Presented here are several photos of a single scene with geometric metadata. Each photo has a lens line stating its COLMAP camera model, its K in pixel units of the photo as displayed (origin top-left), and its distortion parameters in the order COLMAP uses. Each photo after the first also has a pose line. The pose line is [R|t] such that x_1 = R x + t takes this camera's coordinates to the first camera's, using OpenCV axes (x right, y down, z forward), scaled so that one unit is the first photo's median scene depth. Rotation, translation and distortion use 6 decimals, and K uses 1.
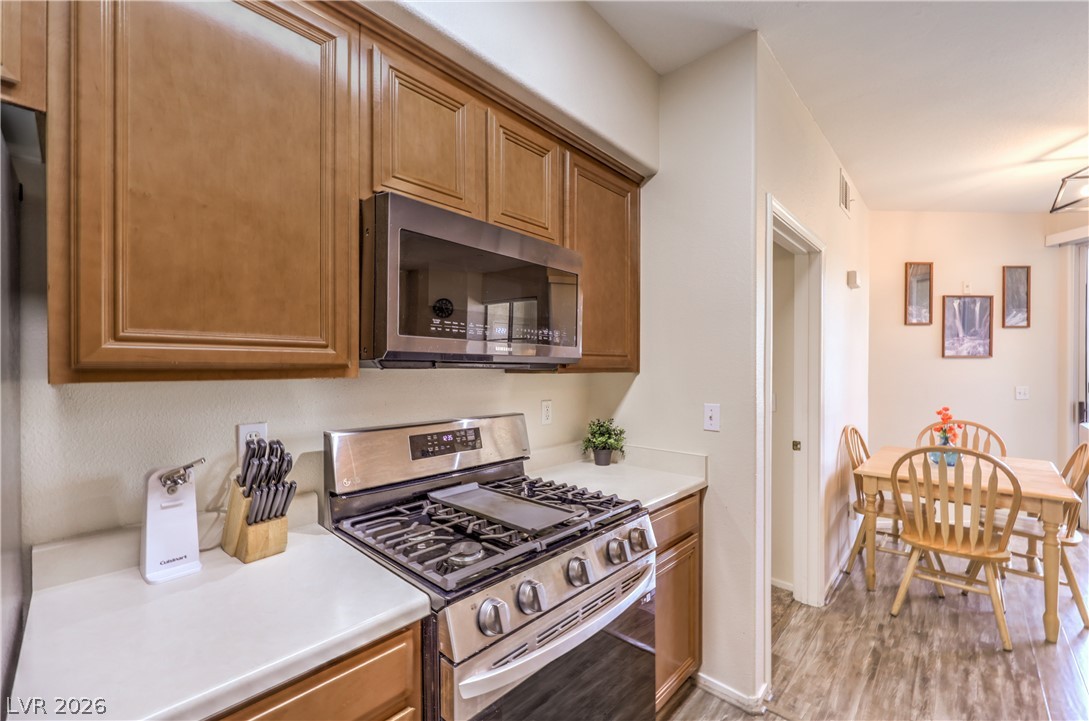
lens RADIAL K [[437.7, 0, 544.7], [0, 437.7, 363.1], [0, 0, 1]] dist [-0.001356, 0.000192]
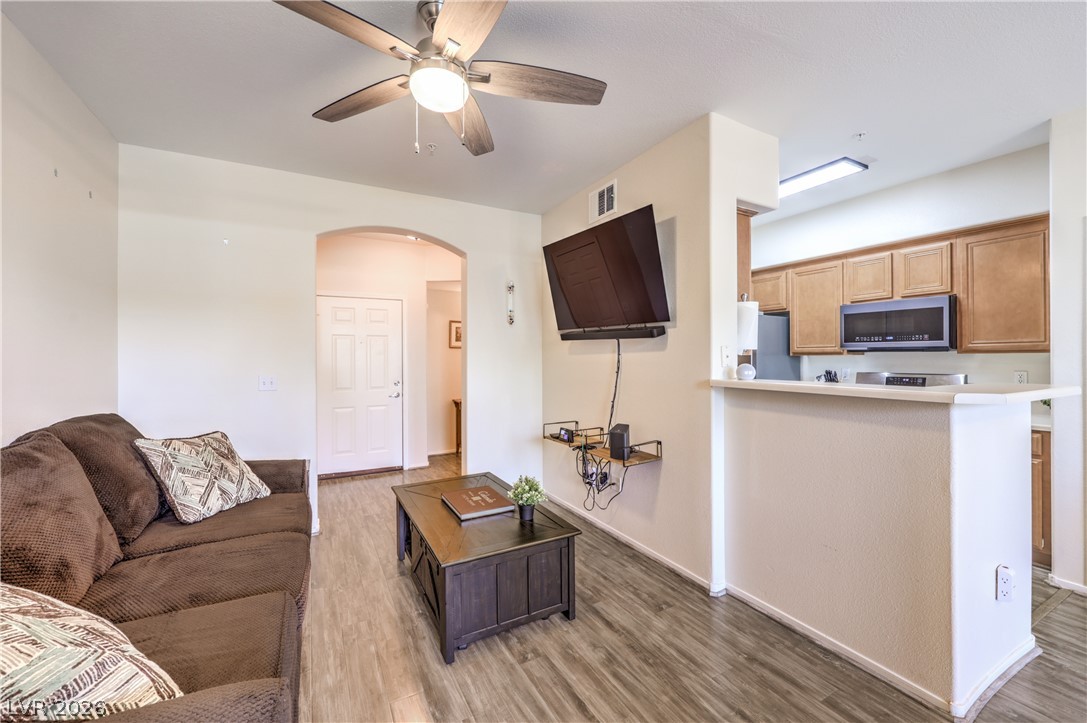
lens RADIAL K [[436.8, 0, 545.5], [0, 436.8, 360.0], [0, 0, 1]] dist [-0.001356, 0.000192]
pose [[-0.306672, 0.006888, -0.951790, 1.074393], [0.017771, 0.999841, 0.001510, 0.007103], [0.951649, -0.016452, -0.306745, -0.072262]]
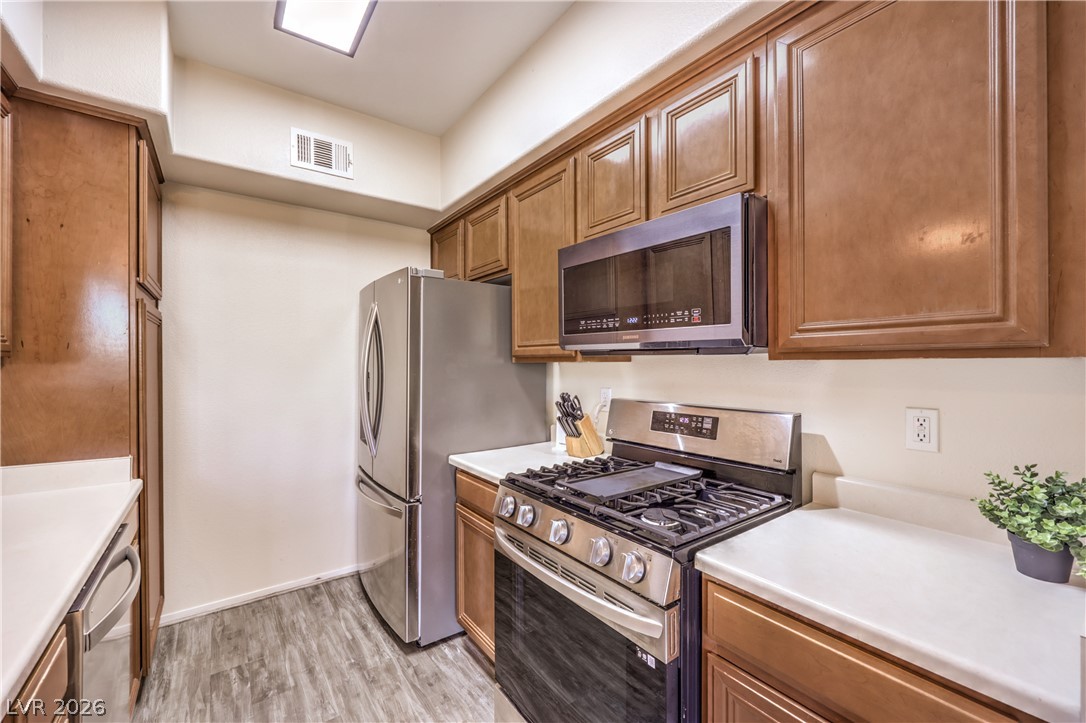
lens RADIAL K [[436.4, 0, 547.2], [0, 436.4, 363.5], [0, 0, 1]] dist [-0.001356, 0.000192]
pose [[-0.163398, 0.003463, -0.986554, 0.345734], [0.013385, 0.999910, 0.001293, 0.010119], [0.986469, -0.012994, -0.163429, 0.328279]]
